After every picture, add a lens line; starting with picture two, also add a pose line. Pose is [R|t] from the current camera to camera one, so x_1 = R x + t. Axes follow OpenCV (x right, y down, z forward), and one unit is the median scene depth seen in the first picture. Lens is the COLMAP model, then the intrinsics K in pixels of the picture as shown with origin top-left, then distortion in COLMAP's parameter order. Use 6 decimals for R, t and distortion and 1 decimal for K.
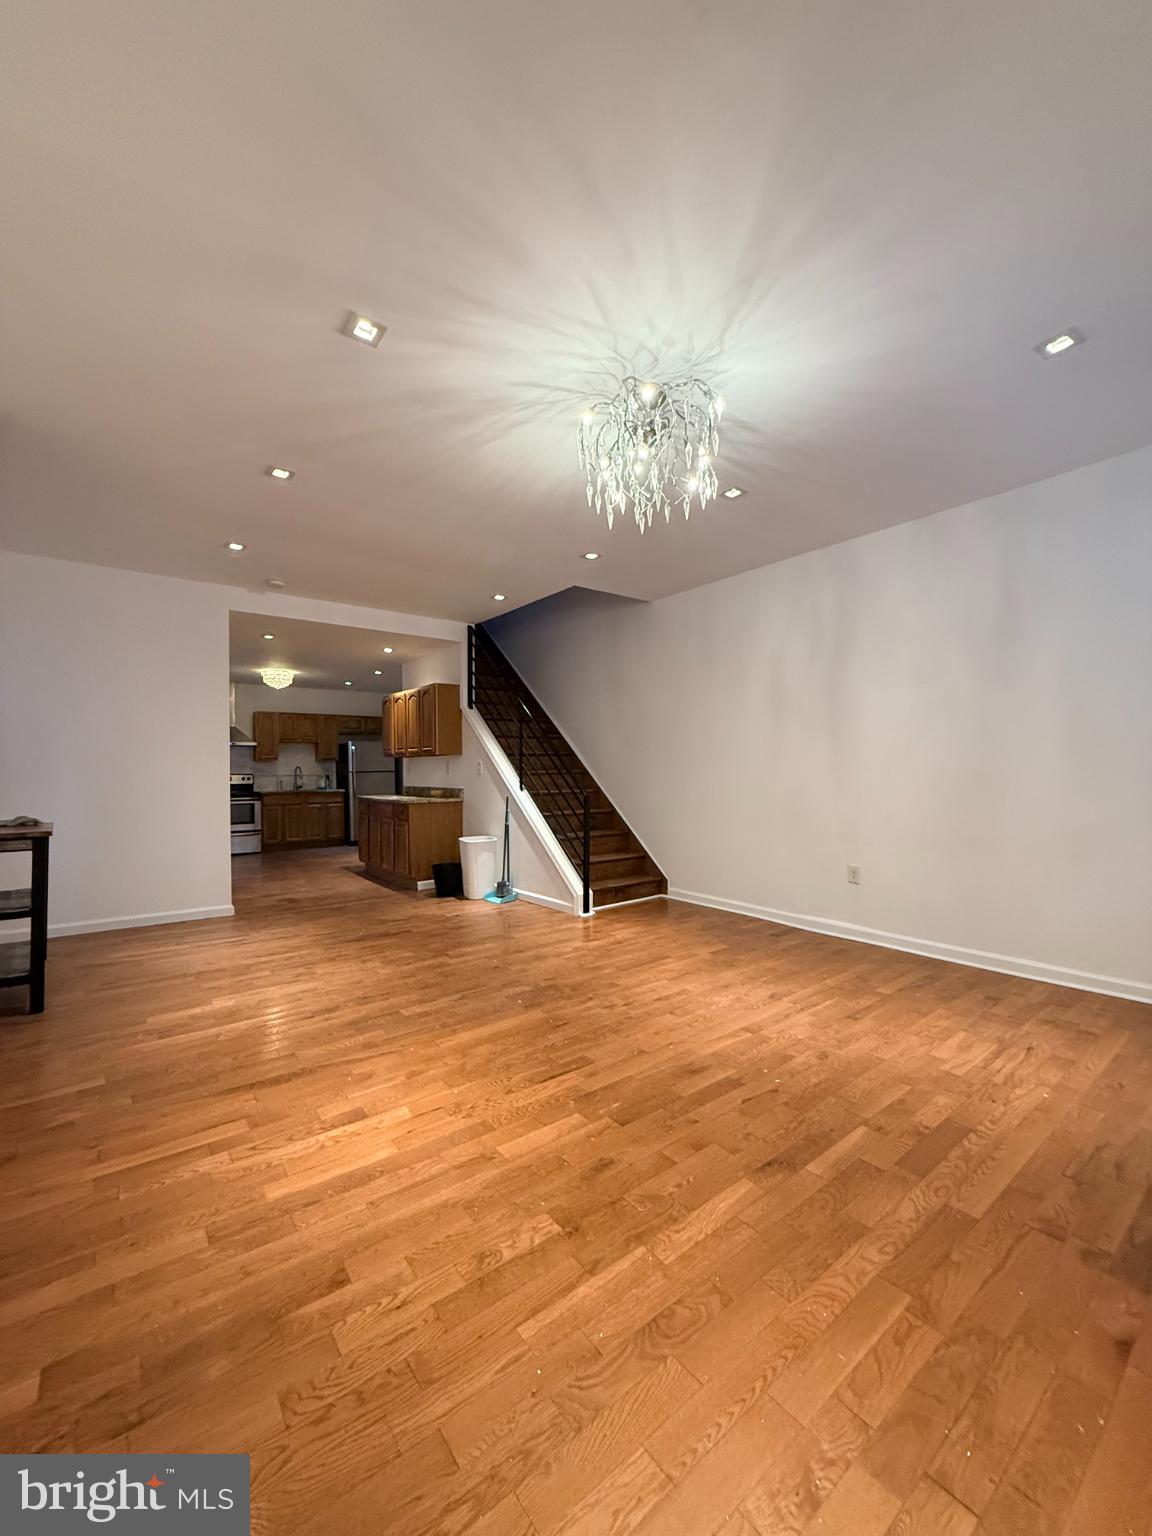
lens RADIAL K [[610.4, 0, 575.2], [0, 610.4, 763.2], [0, 0, 1]] dist [0.000717, -0.000573]
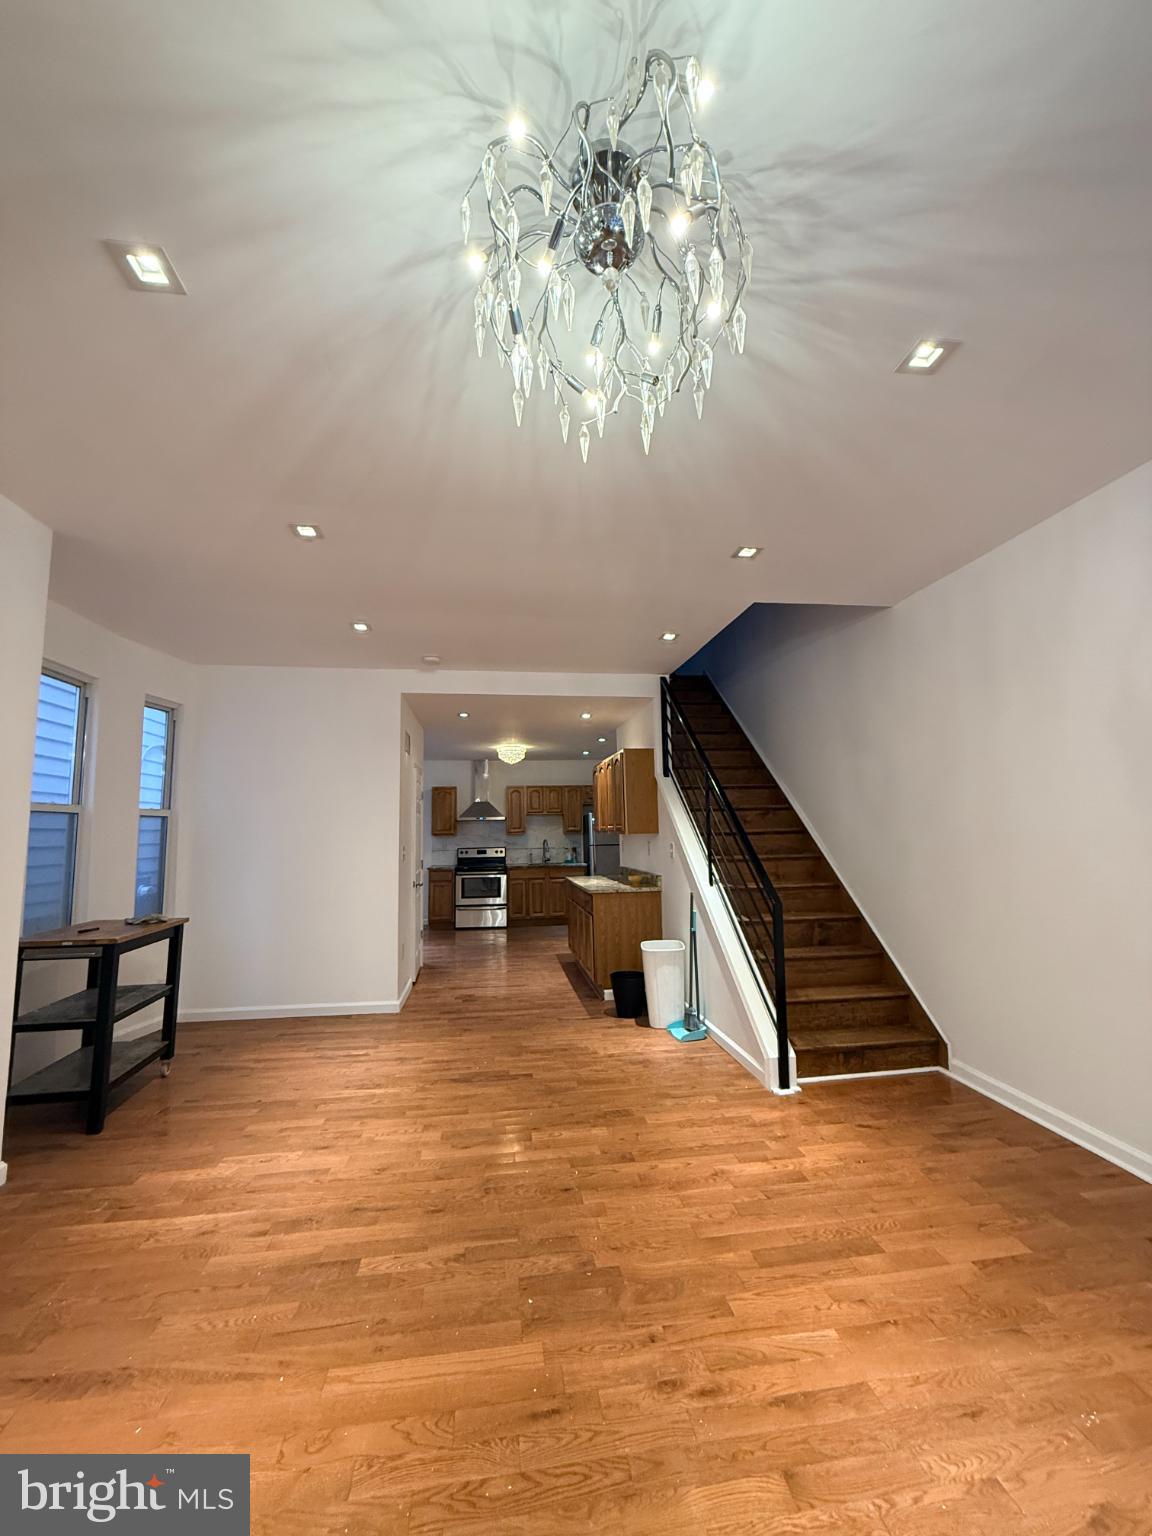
lens RADIAL K [[610.4, 0, 575.2], [0, 610.4, 763.2], [0, 0, 1]] dist [0.000717, -0.000573]
pose [[0.868702, -0.060913, -0.491575, 0.183072], [0.013658, 0.994978, -0.099154, -0.040765], [0.495146, 0.079421, 0.865172, 0.338445]]
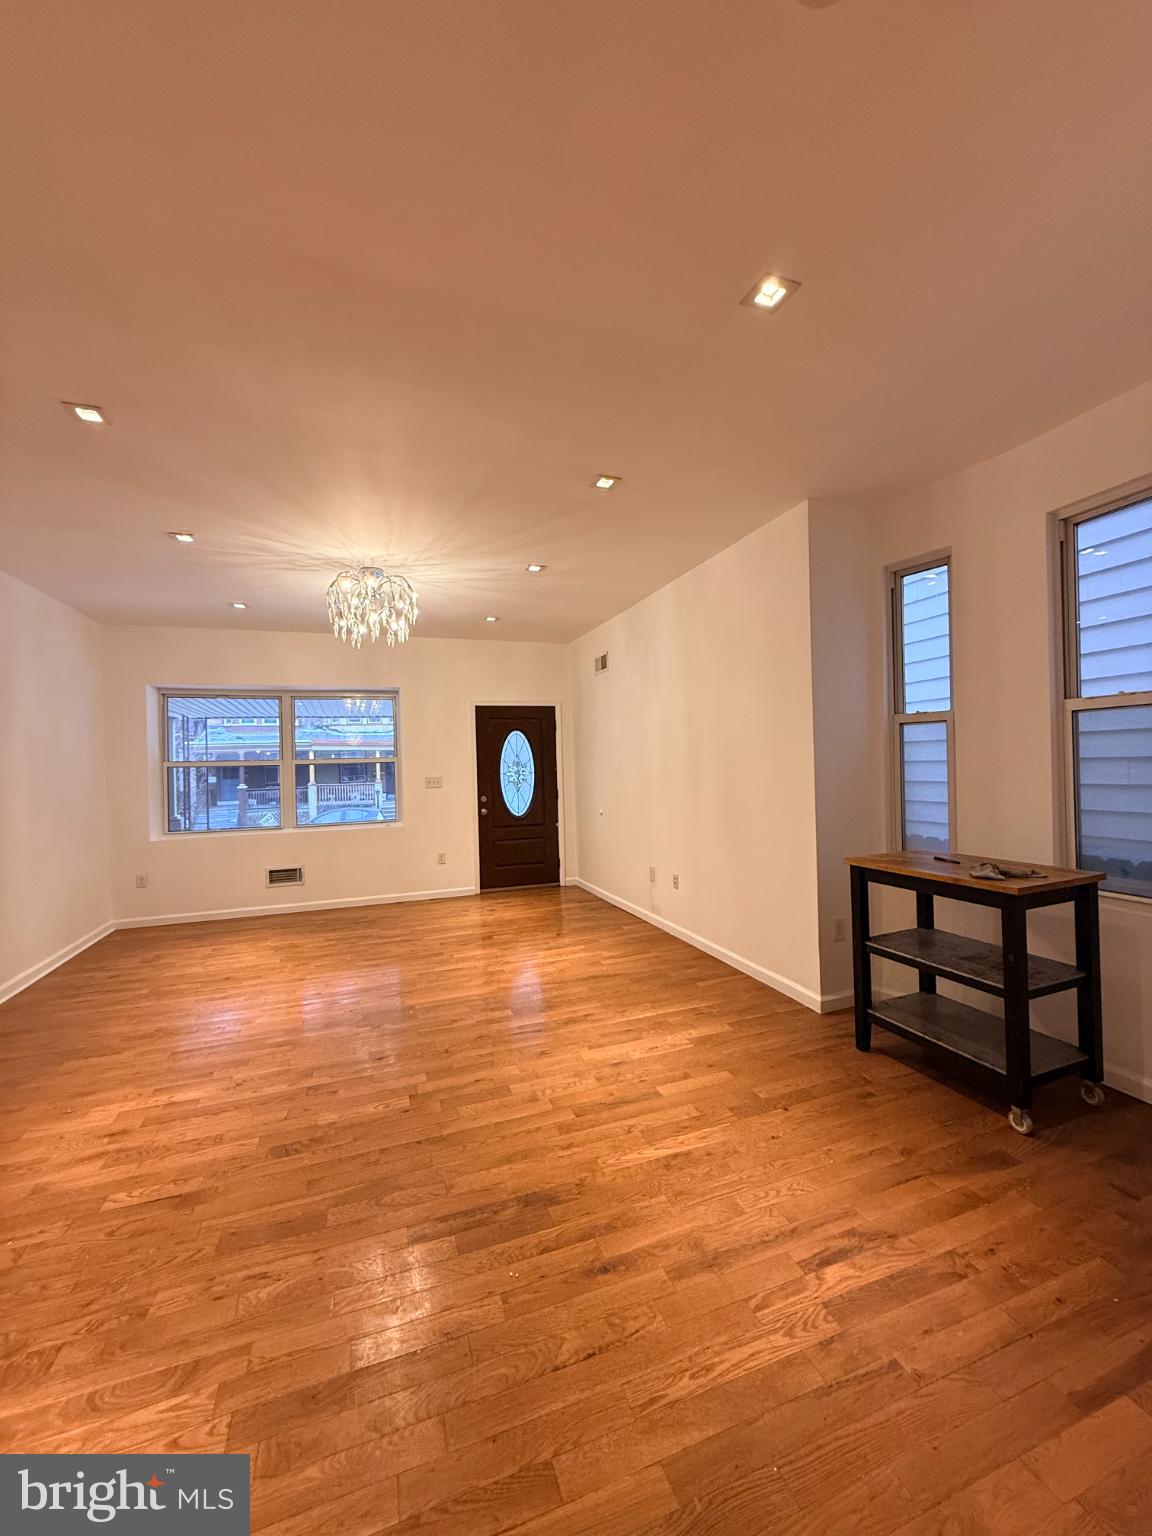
lens RADIAL K [[610.4, 0, 575.2], [0, 610.4, 763.2], [0, 0, 1]] dist [0.000717, -0.000573]
pose [[-0.946769, 0.038792, 0.319567, -0.523930], [0.035178, 0.999235, -0.017076, -0.022498], [-0.319985, -0.004925, -0.947410, 1.375488]]
